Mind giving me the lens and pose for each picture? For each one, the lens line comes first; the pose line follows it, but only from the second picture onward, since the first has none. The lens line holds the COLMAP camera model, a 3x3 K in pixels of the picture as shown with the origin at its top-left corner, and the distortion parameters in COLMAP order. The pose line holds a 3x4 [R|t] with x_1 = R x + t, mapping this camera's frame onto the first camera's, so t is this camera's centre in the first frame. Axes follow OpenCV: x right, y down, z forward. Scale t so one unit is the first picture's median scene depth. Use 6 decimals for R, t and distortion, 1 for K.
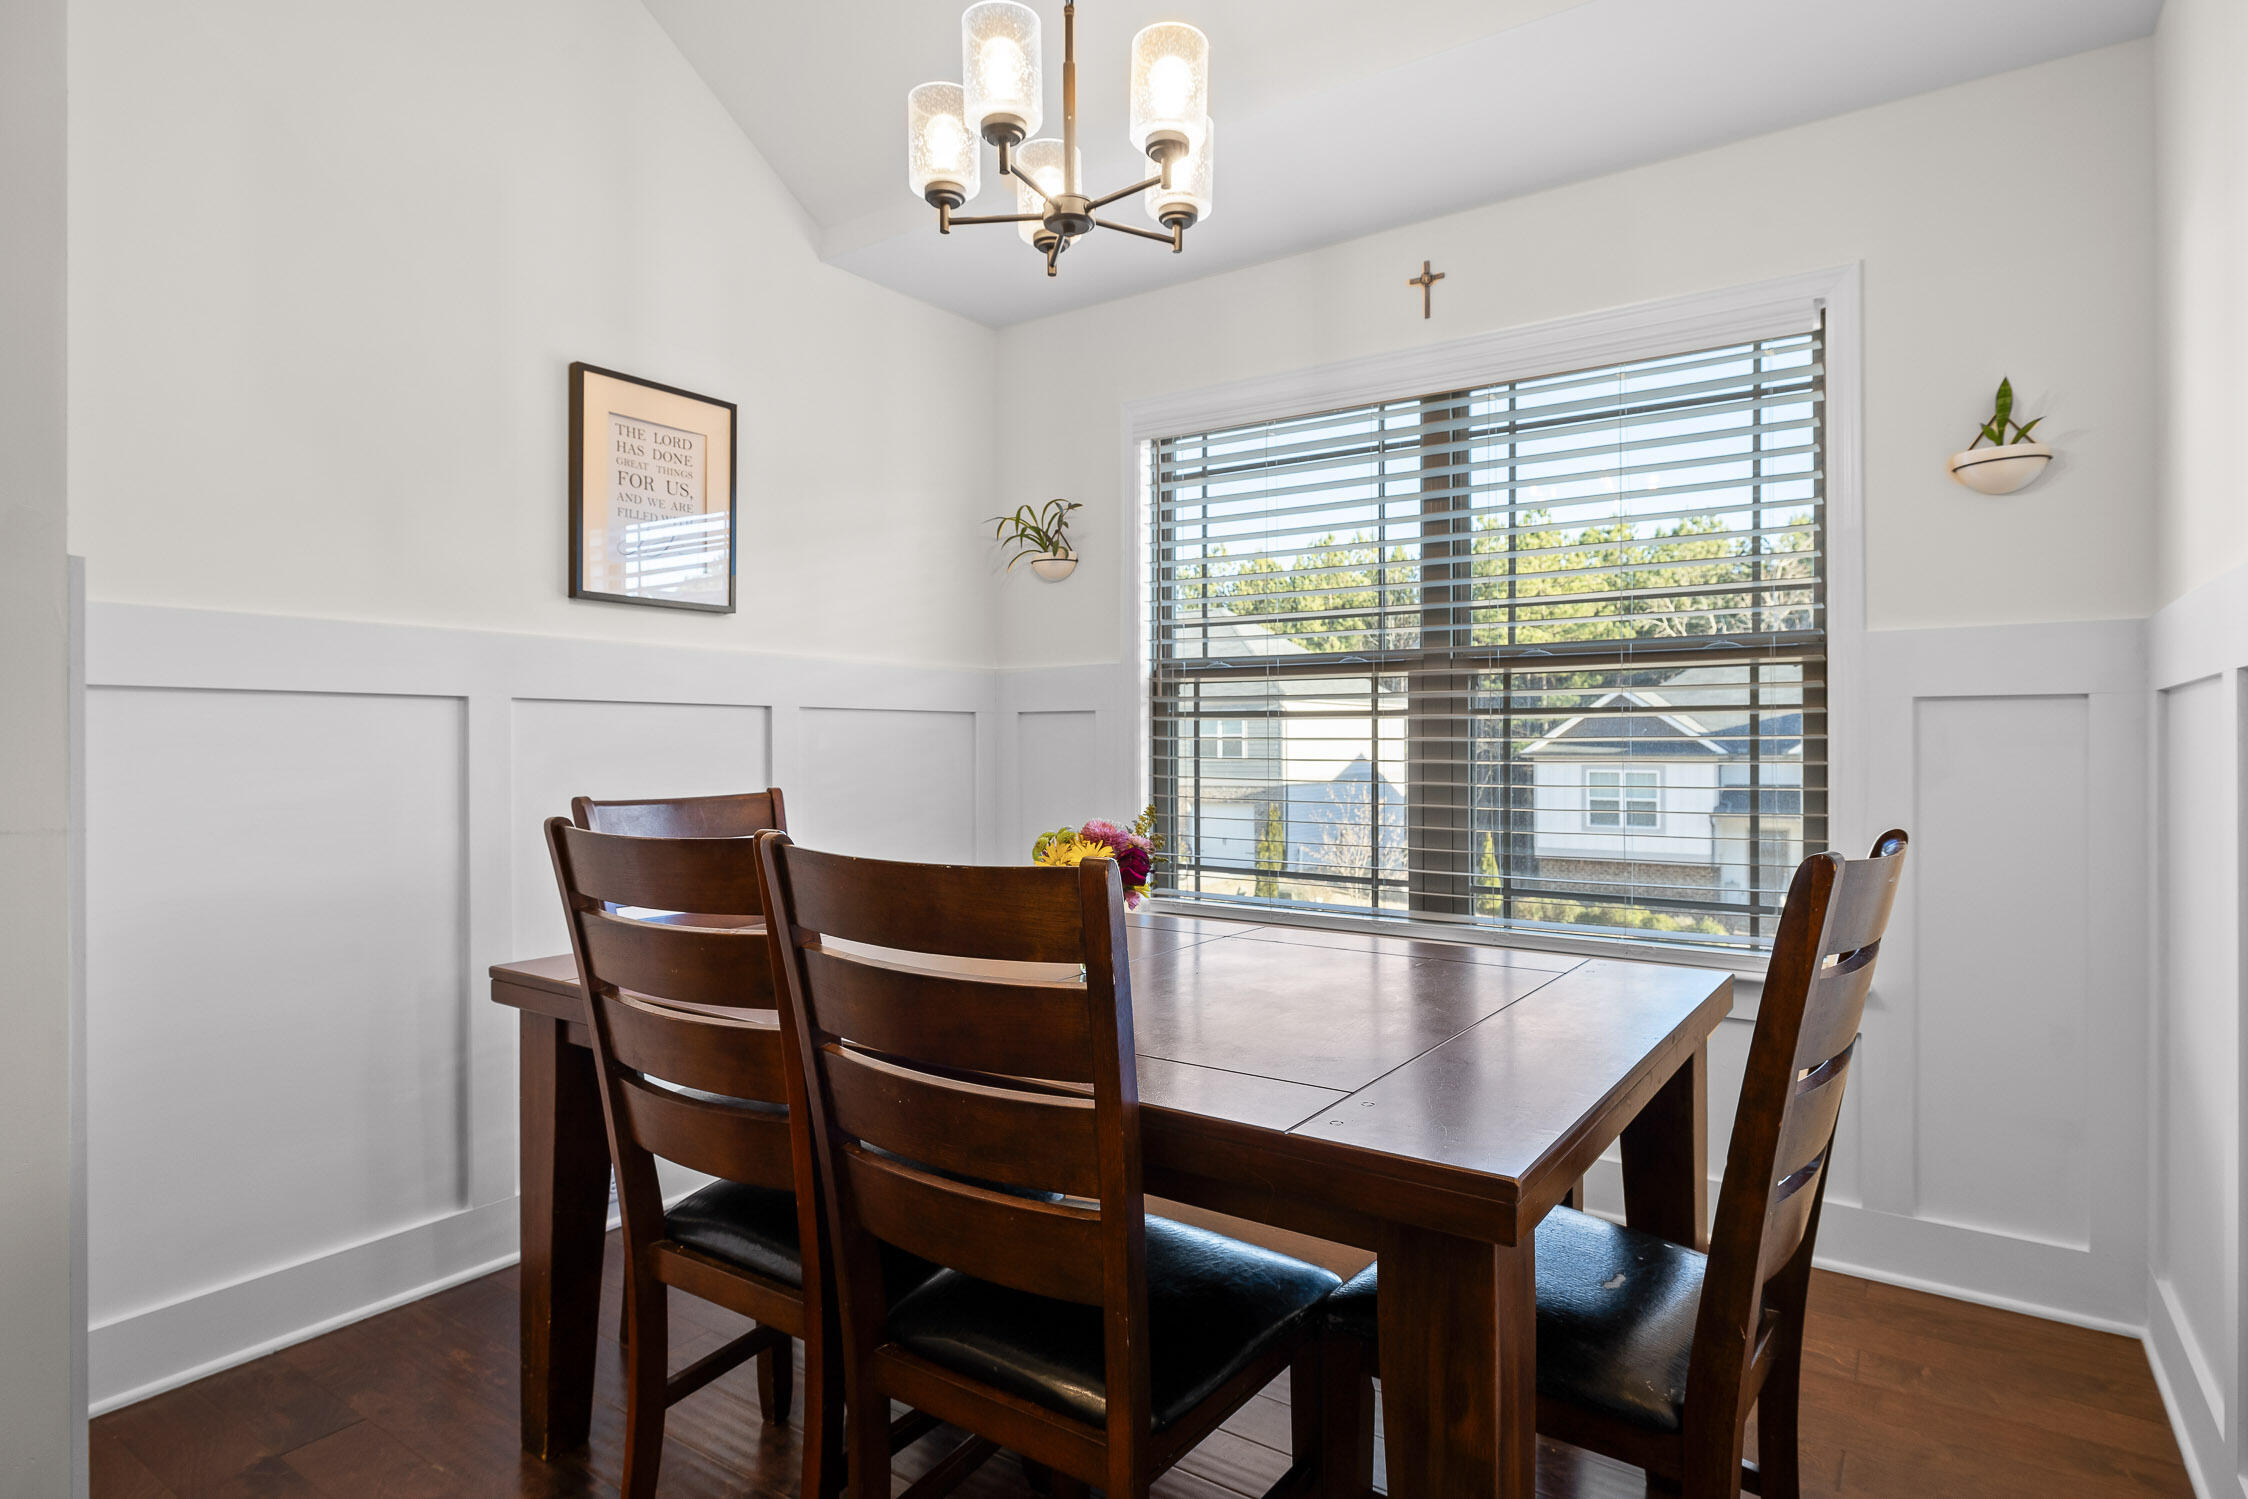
lens RADIAL K [[1141.5, 0, 1198.4], [0, 1141.5, 745.2], [0, 0, 1]] dist [-0.019969, -0.000881]
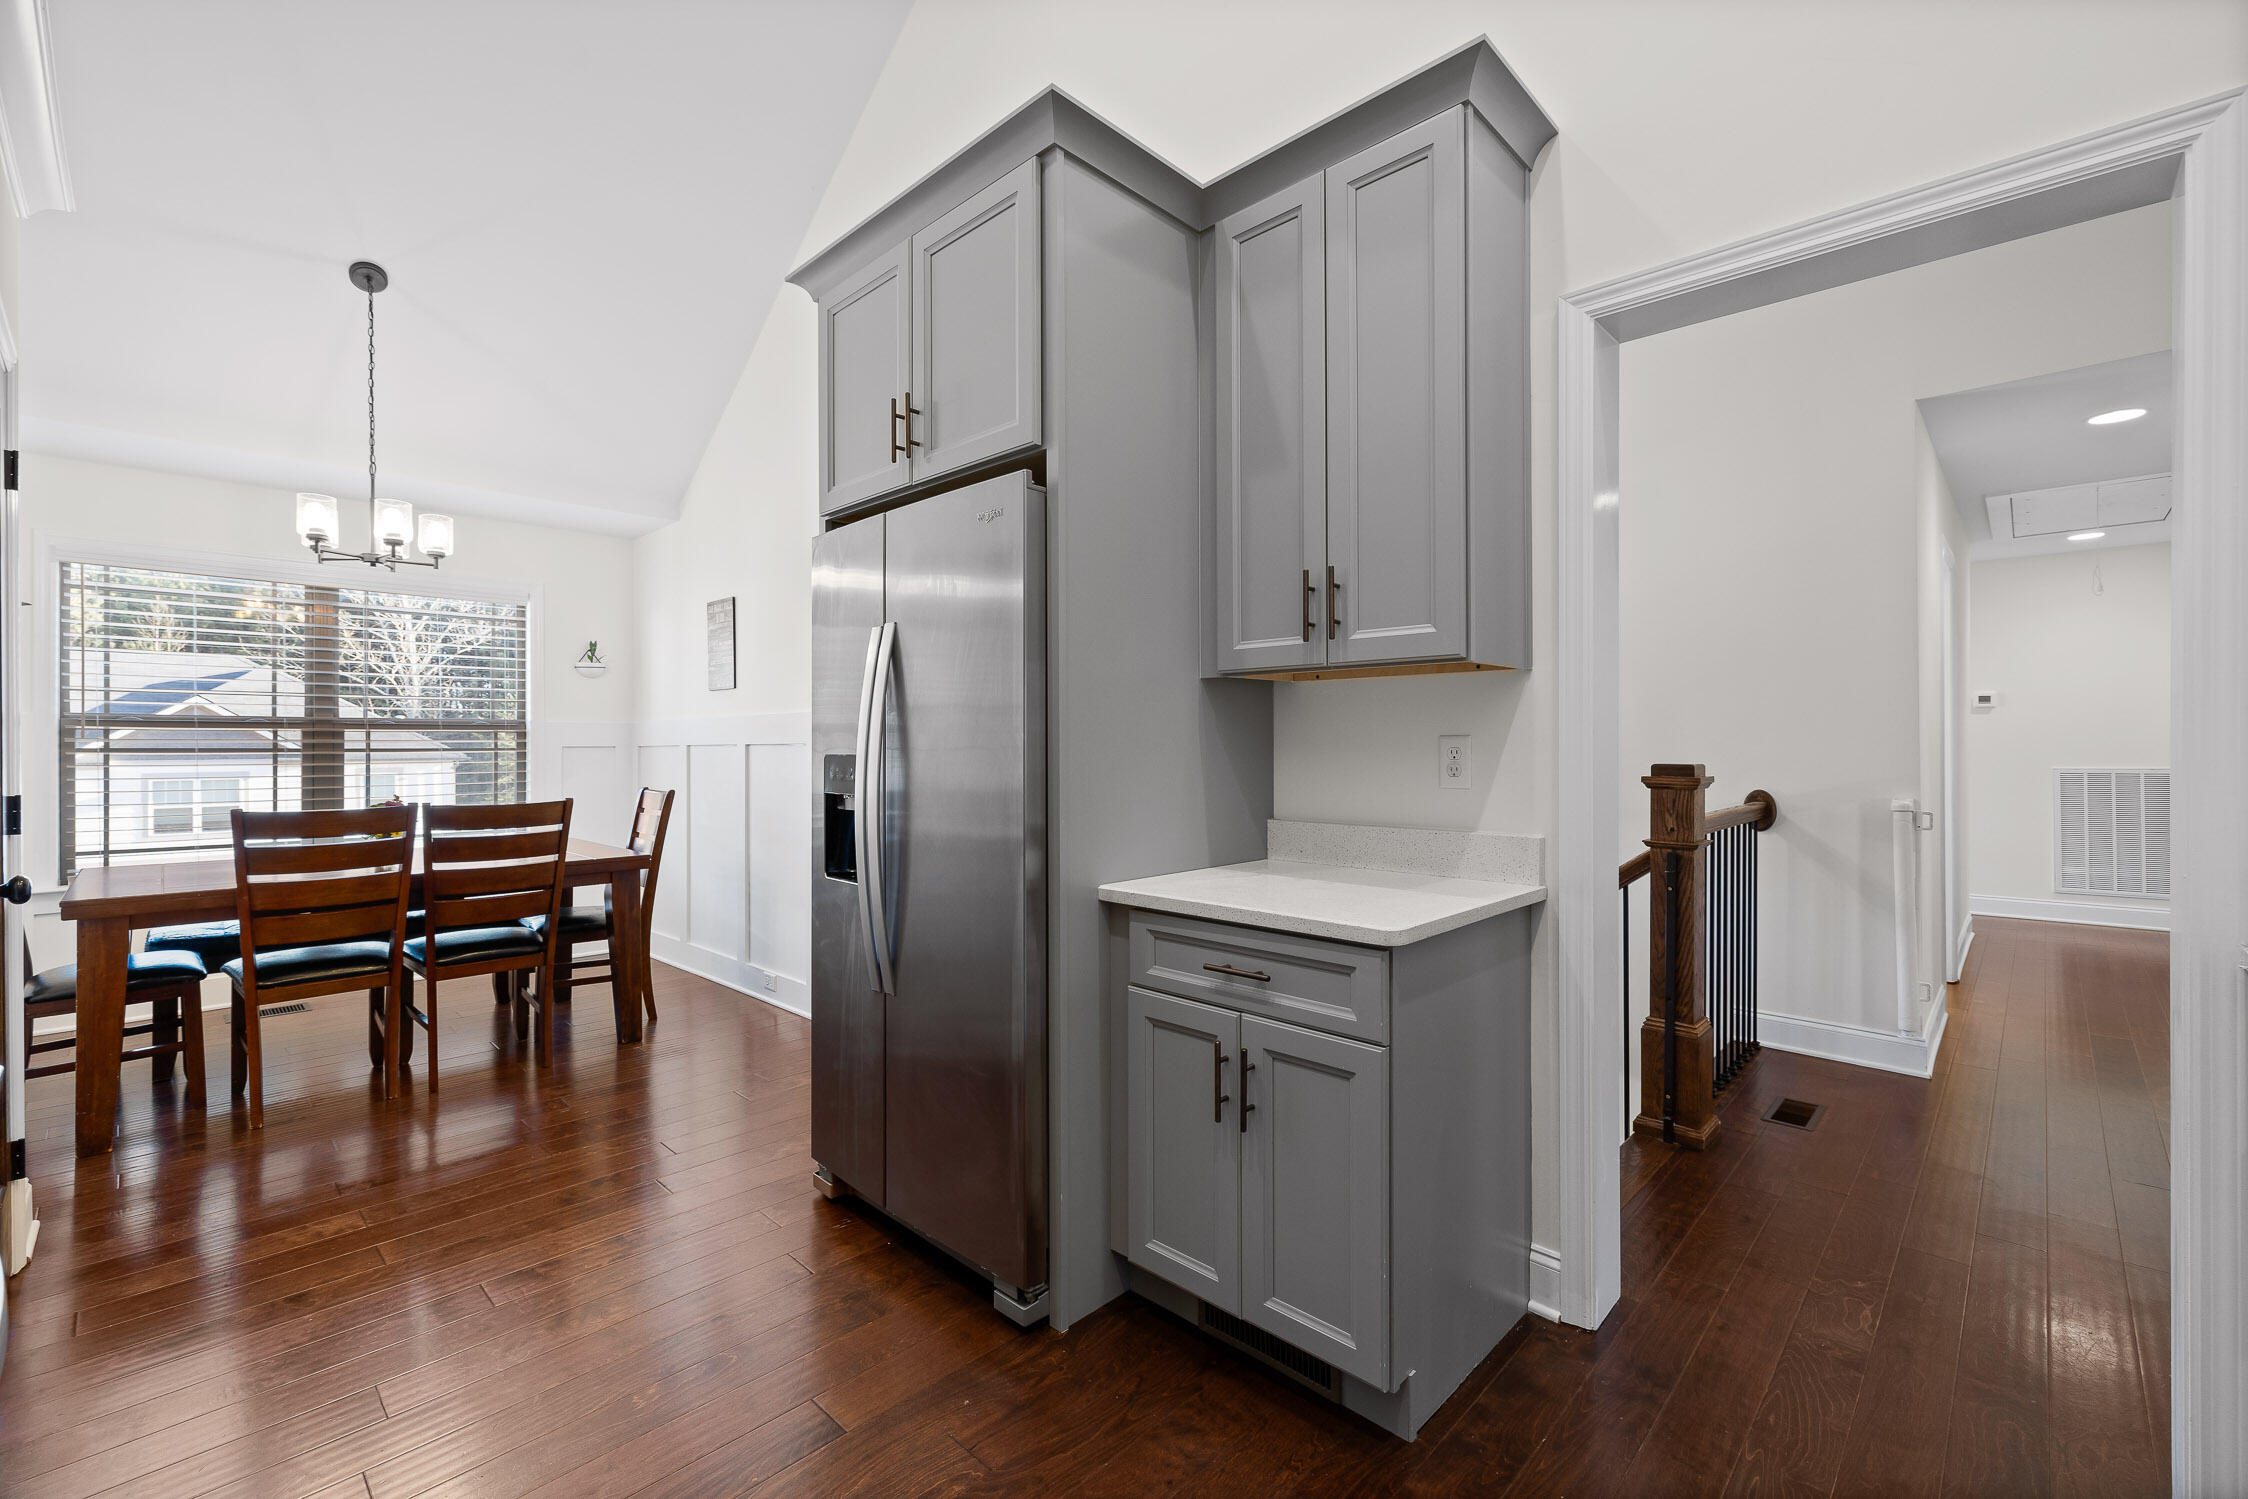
lens RADIAL K [[951.6, 0, 1137.7], [0, 951.6, 753.4], [0, 0, 1]] dist [-0.003036, 0.001328]
pose [[0.145888, -0.006253, 0.989281, -1.181005], [0.006703, 0.999963, 0.005332, -0.023288], [-0.989278, 0.005853, 0.145925, -0.593864]]
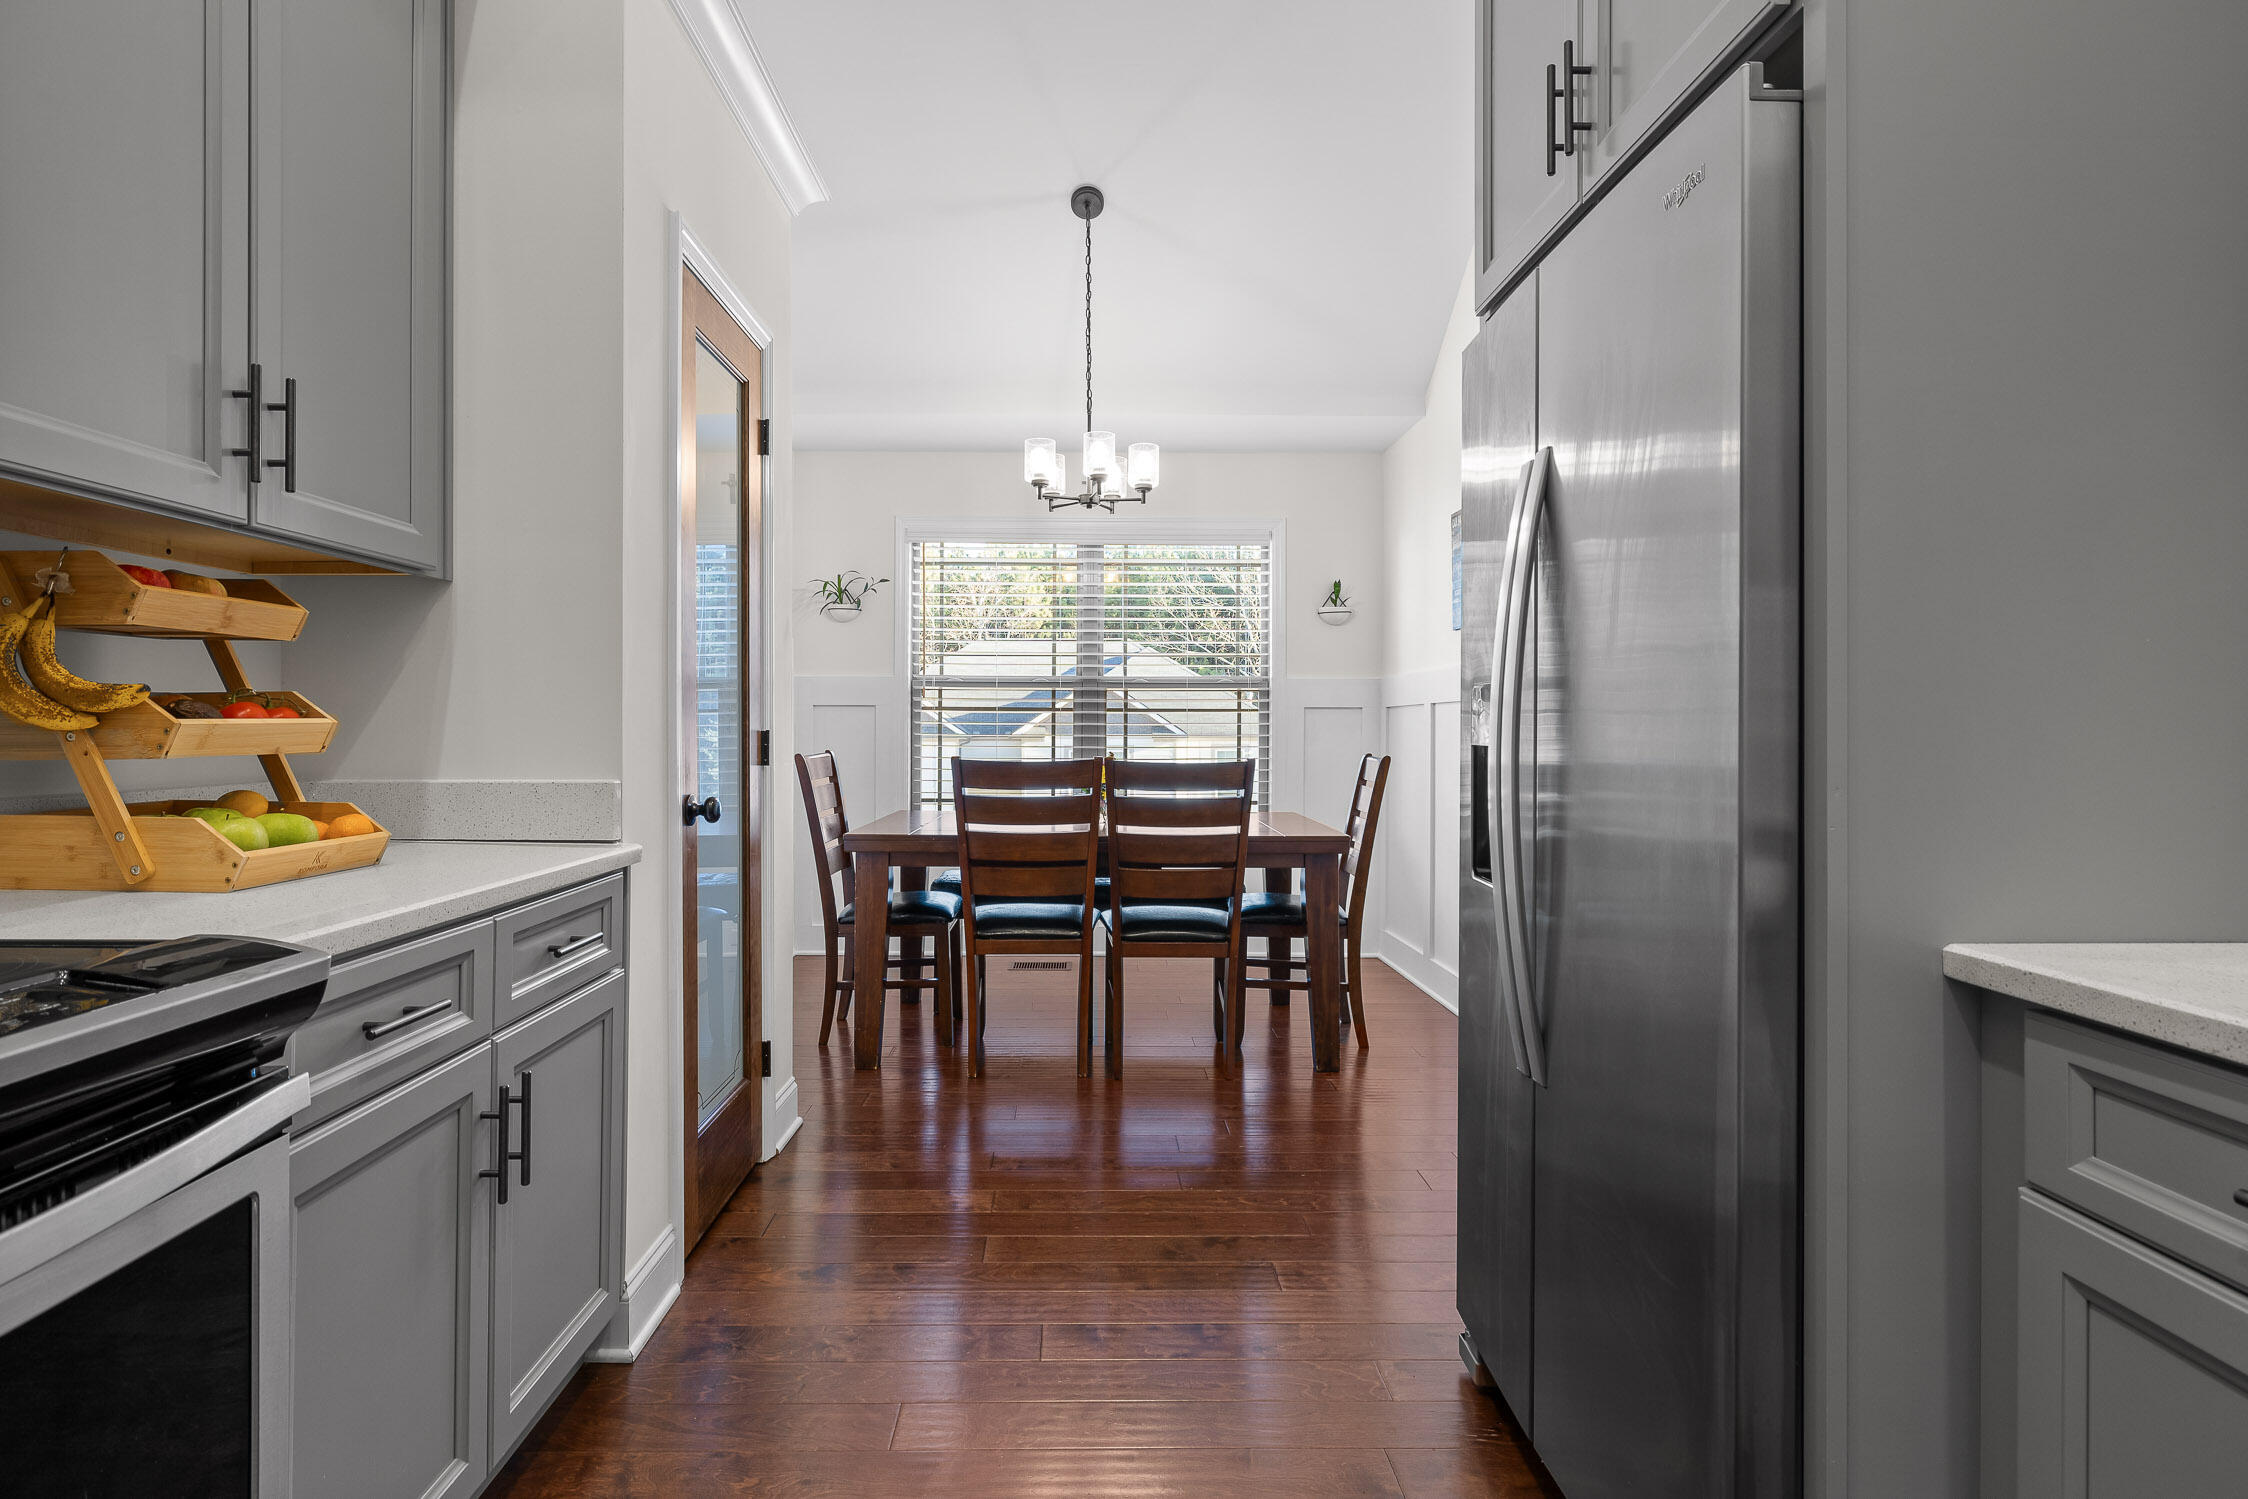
lens RADIAL K [[1195.6, 0, 1074.8], [0, 1195.6, 725.7], [0, 0, 1]] dist [-0.006554, -0.000033]
pose [[0.815589, 0.003604, 0.578620, -0.970625], [-0.001708, 0.999991, -0.003822, 0.005010], [-0.578629, 0.002129, 0.815588, -0.615268]]
